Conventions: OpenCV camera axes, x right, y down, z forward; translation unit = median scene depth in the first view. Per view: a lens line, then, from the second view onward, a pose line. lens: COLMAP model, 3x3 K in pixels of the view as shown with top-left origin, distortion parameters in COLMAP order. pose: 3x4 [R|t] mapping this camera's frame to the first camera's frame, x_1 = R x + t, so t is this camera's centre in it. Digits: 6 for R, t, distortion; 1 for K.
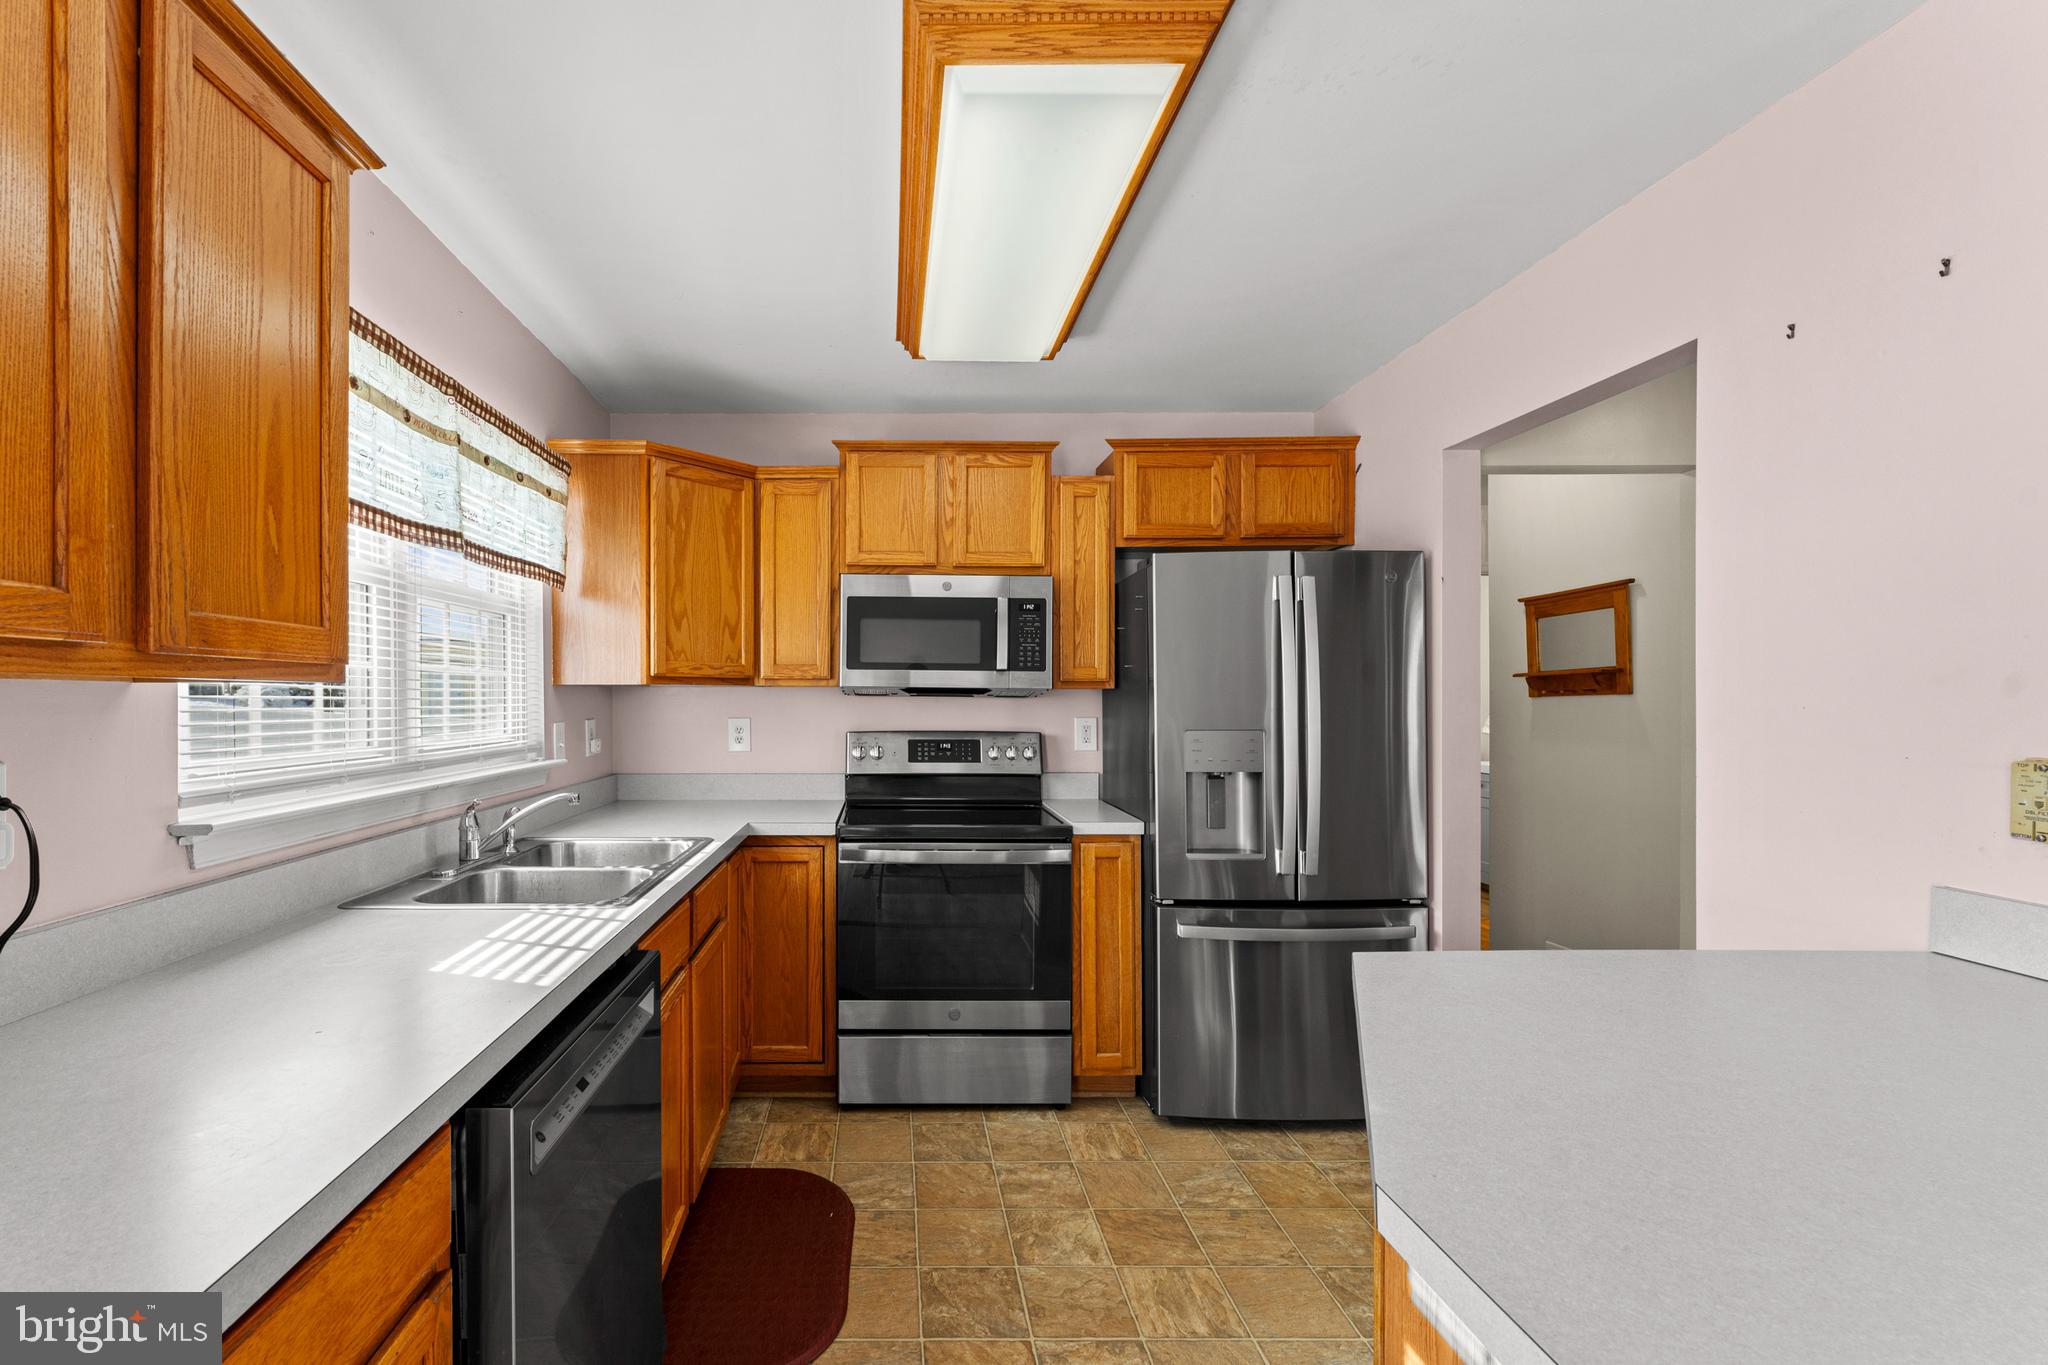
lens RADIAL K [[864.8, 0, 892.3], [0, 864.8, 705.1], [0, 0, 1]] dist [-0.001744, -0.000238]
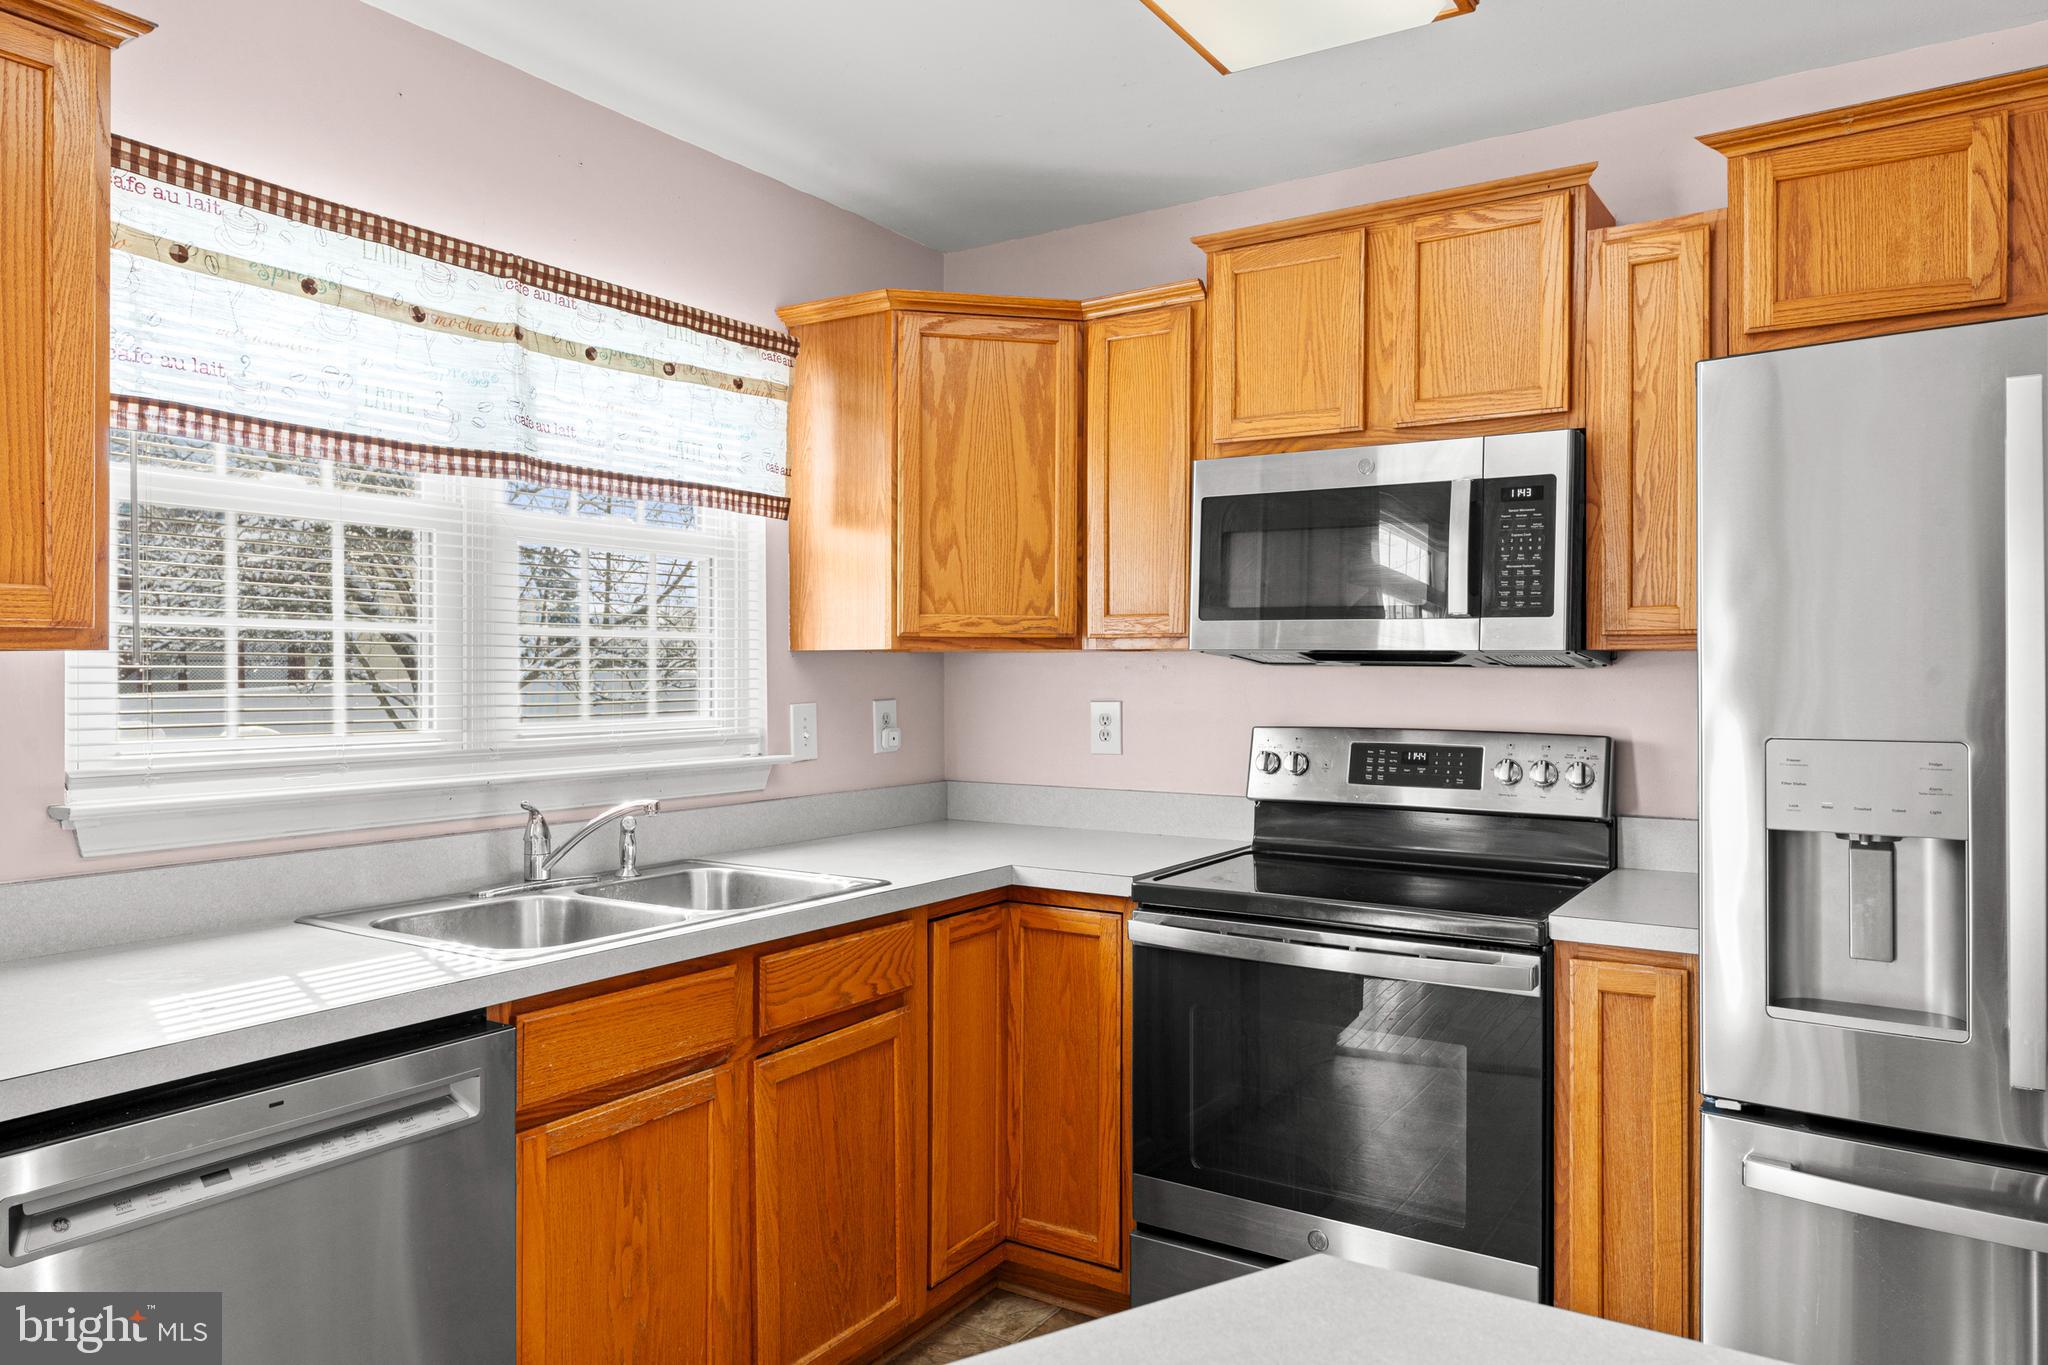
lens RADIAL K [[1345.6, 0, 1023.8], [0, 1345.6, 679.4], [0, 0, 1]] dist [-0.000549, 0.002692]
pose [[0.836369, 0.003537, -0.548155, 0.366943], [-0.004659, 0.999989, -0.000657, 0.000089], [0.548147, 0.003103, 0.836377, 0.168316]]
